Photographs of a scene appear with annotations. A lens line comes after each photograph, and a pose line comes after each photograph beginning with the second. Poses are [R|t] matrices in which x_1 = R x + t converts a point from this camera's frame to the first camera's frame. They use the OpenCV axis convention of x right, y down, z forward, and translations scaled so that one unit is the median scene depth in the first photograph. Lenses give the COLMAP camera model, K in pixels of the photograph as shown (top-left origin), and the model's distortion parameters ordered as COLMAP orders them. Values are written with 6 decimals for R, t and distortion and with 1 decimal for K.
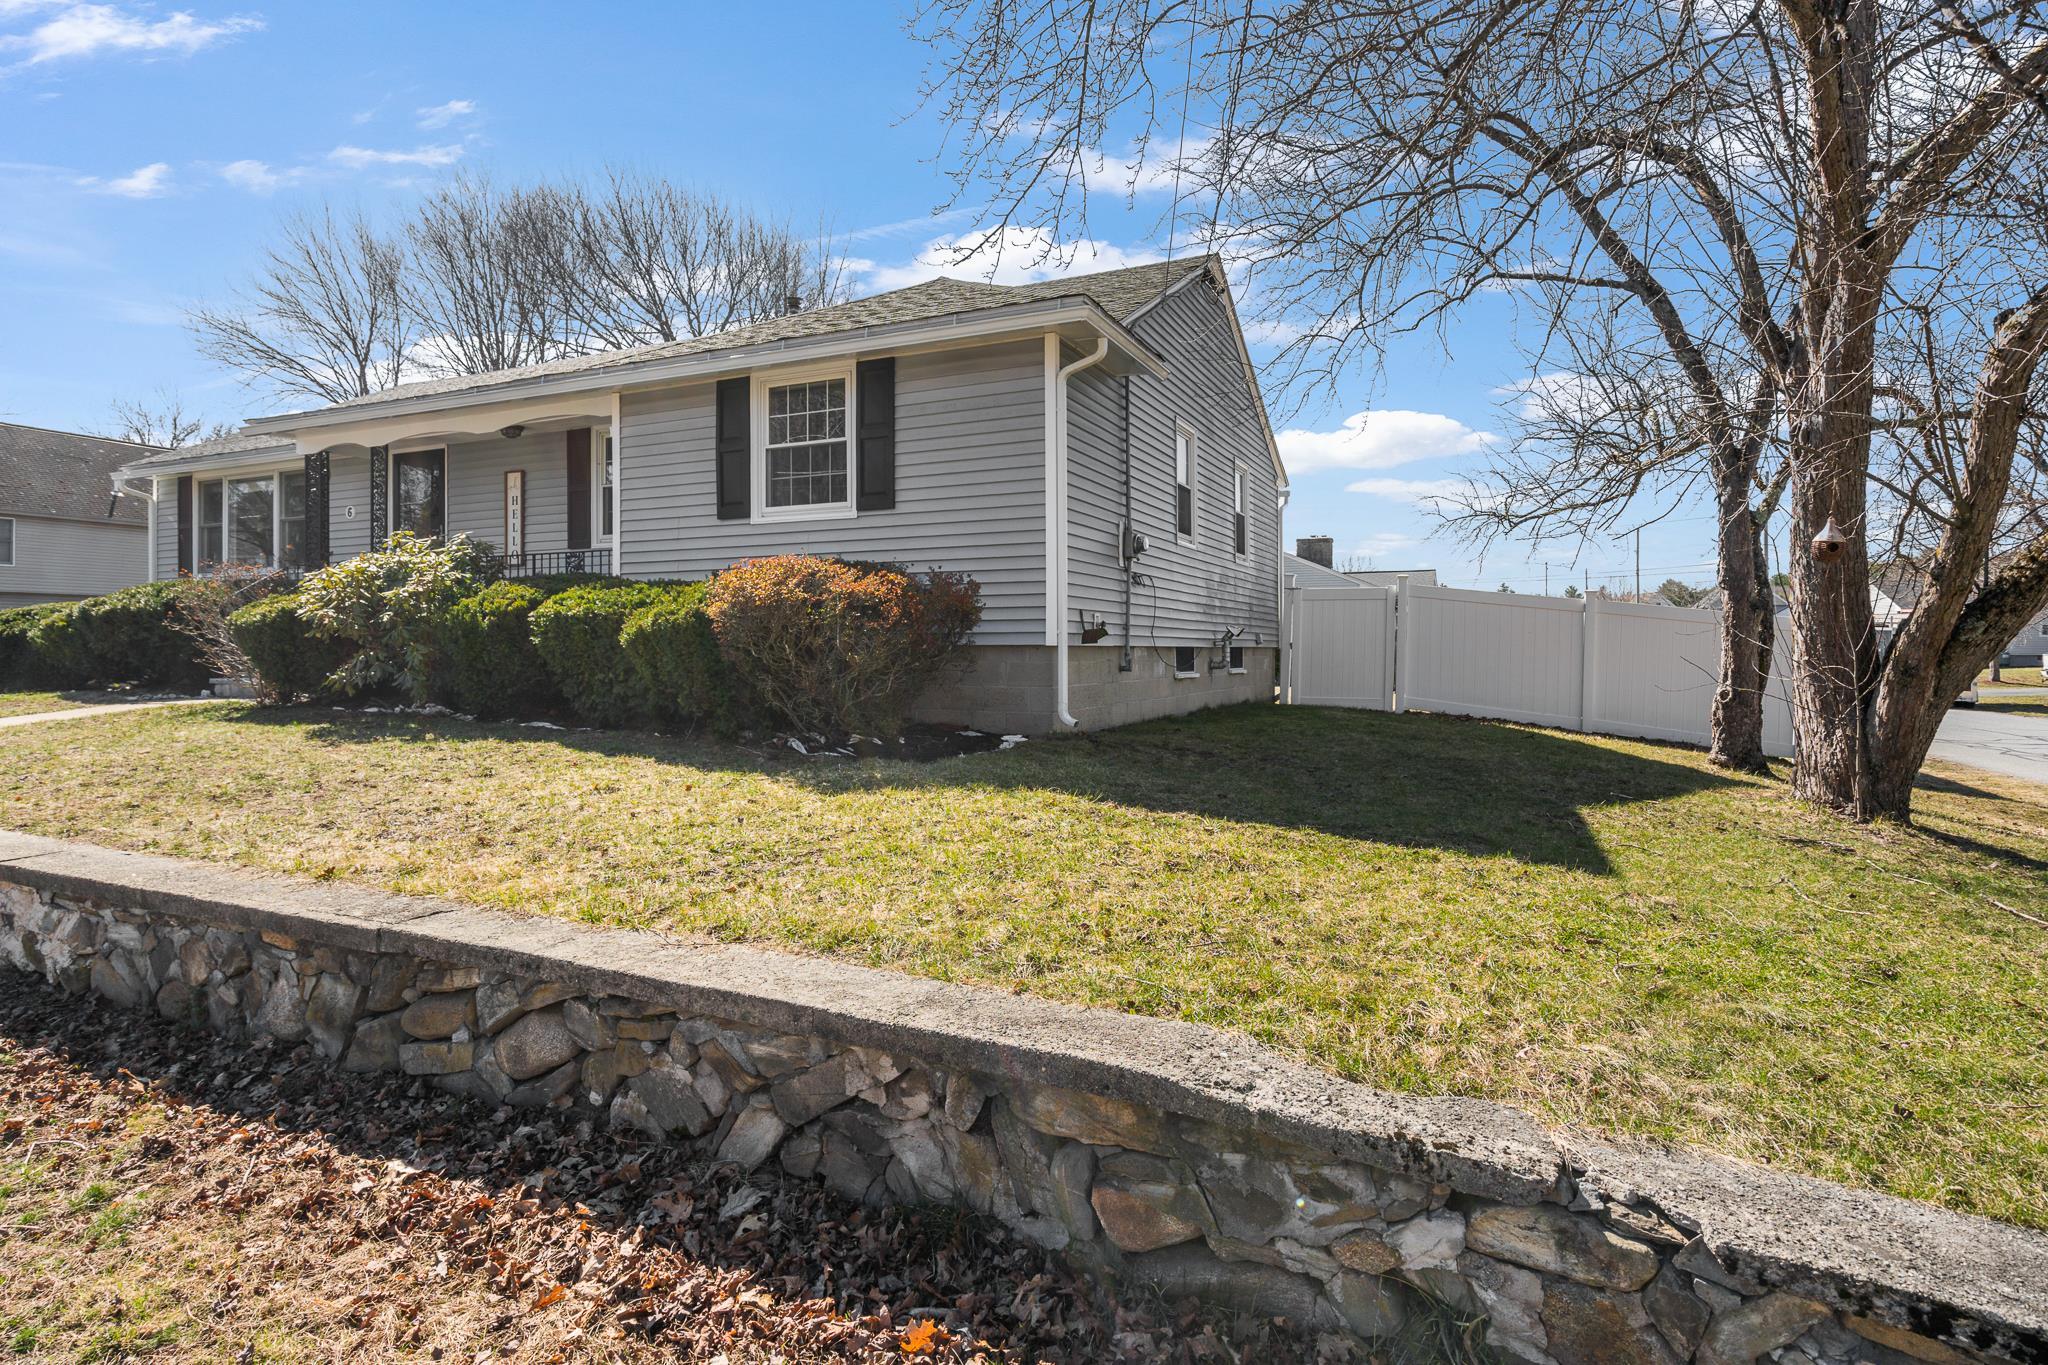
lens RADIAL K [[1070.3, 0, 1021.8], [0, 1070.3, 667.4], [0, 0, 1]] dist [0.003557, 0.000500]
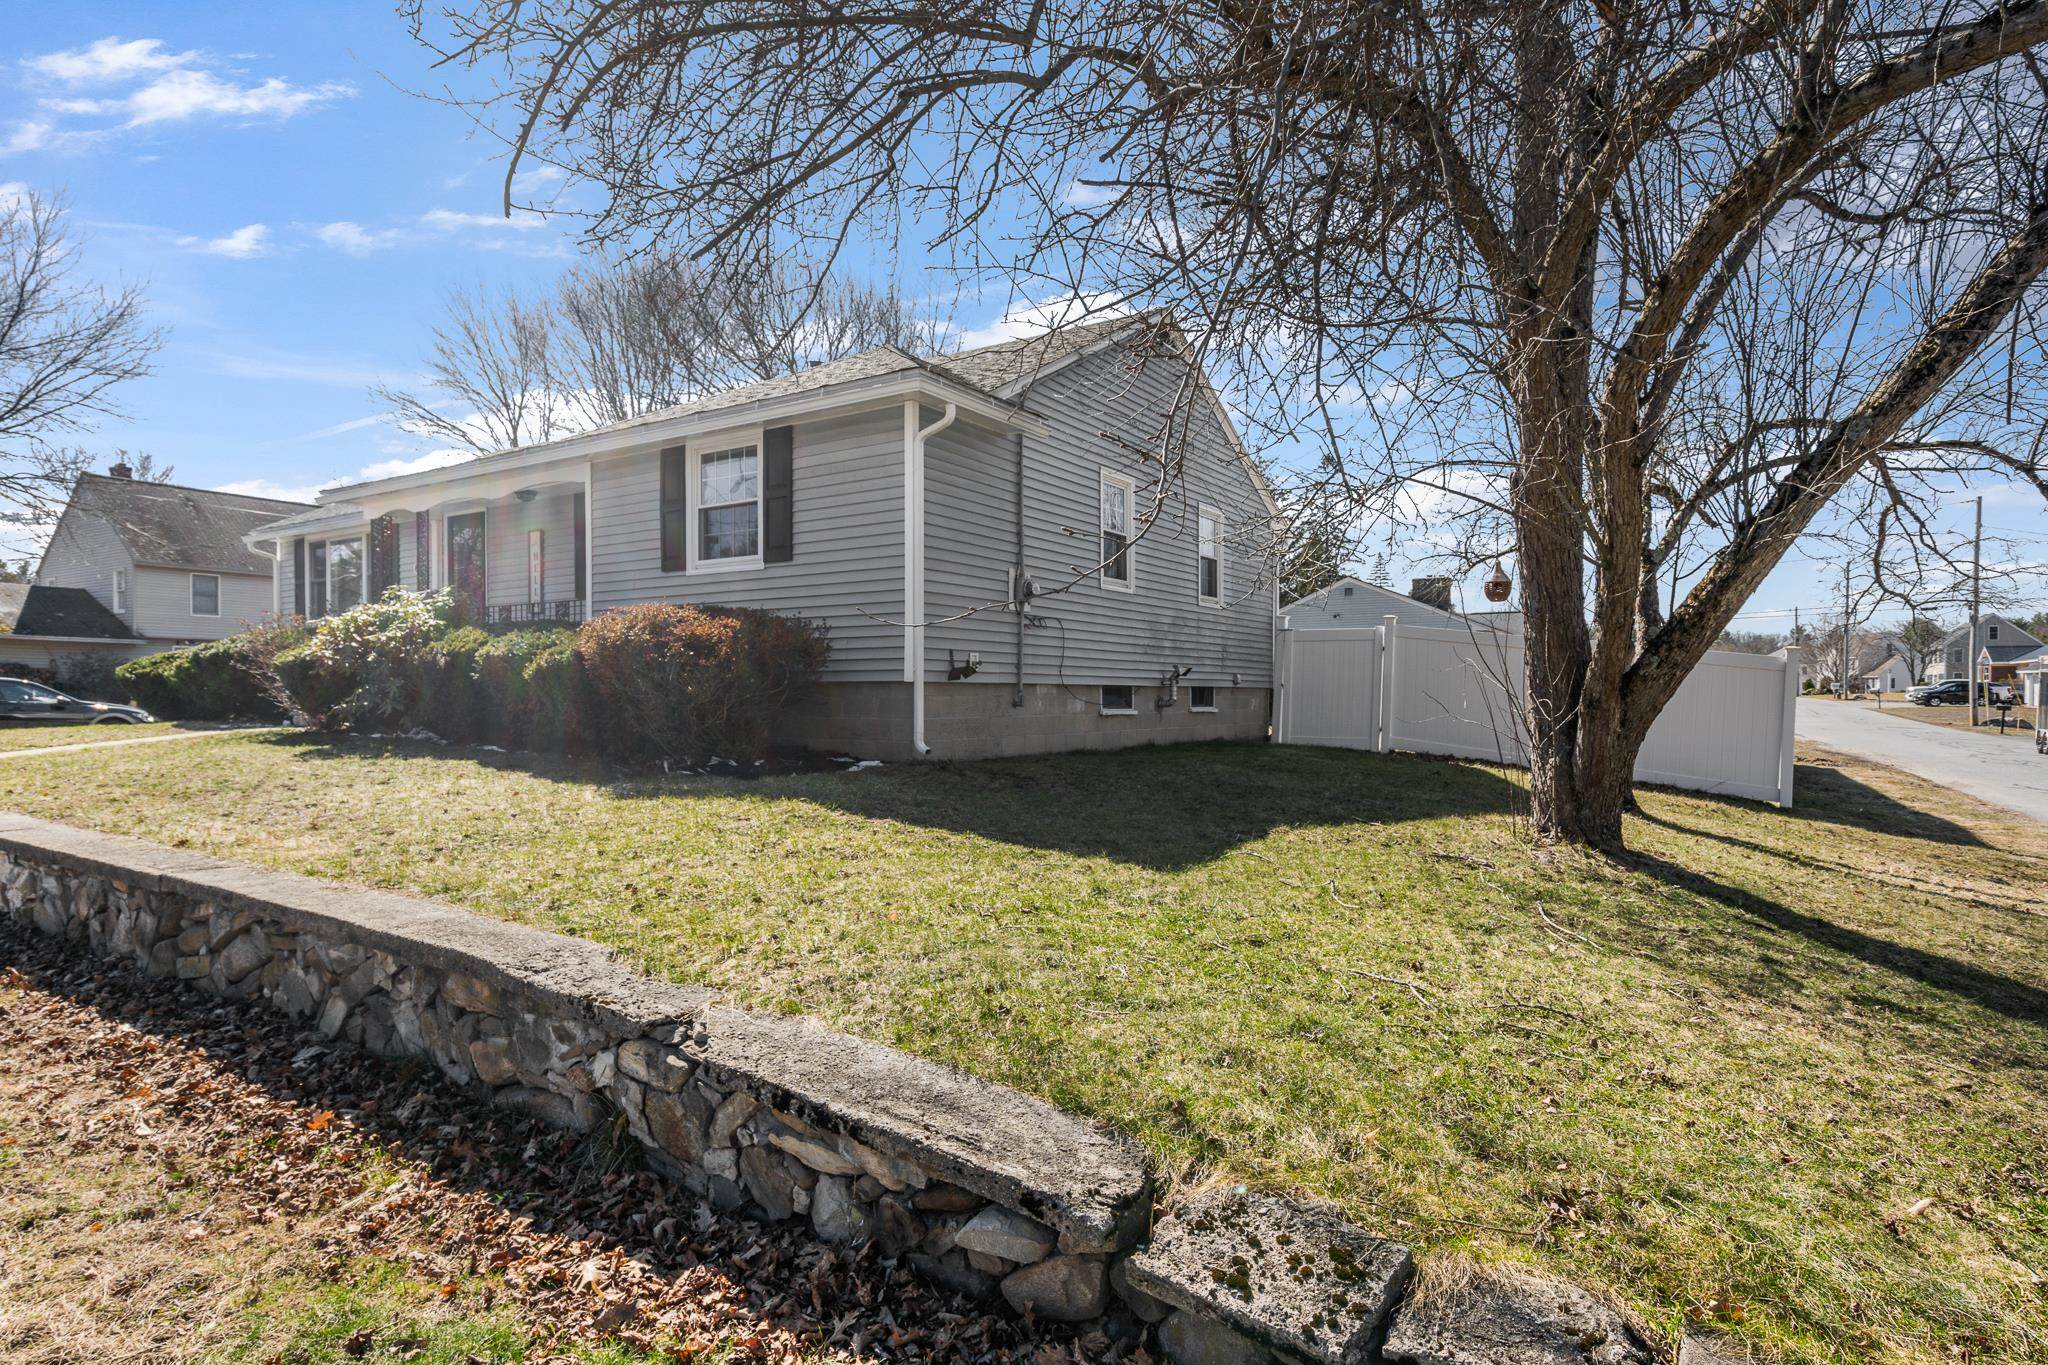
lens RADIAL K [[1082.6, 0, 1023.1], [0, 1082.6, 737.1], [0, 0, 1]] dist [0.009511, -0.001874]
pose [[0.989606, 0.008012, -0.143580, 0.368329], [-0.004688, 0.999713, 0.023474, 0.012406], [0.143727, -0.022557, 0.989360, -0.124945]]
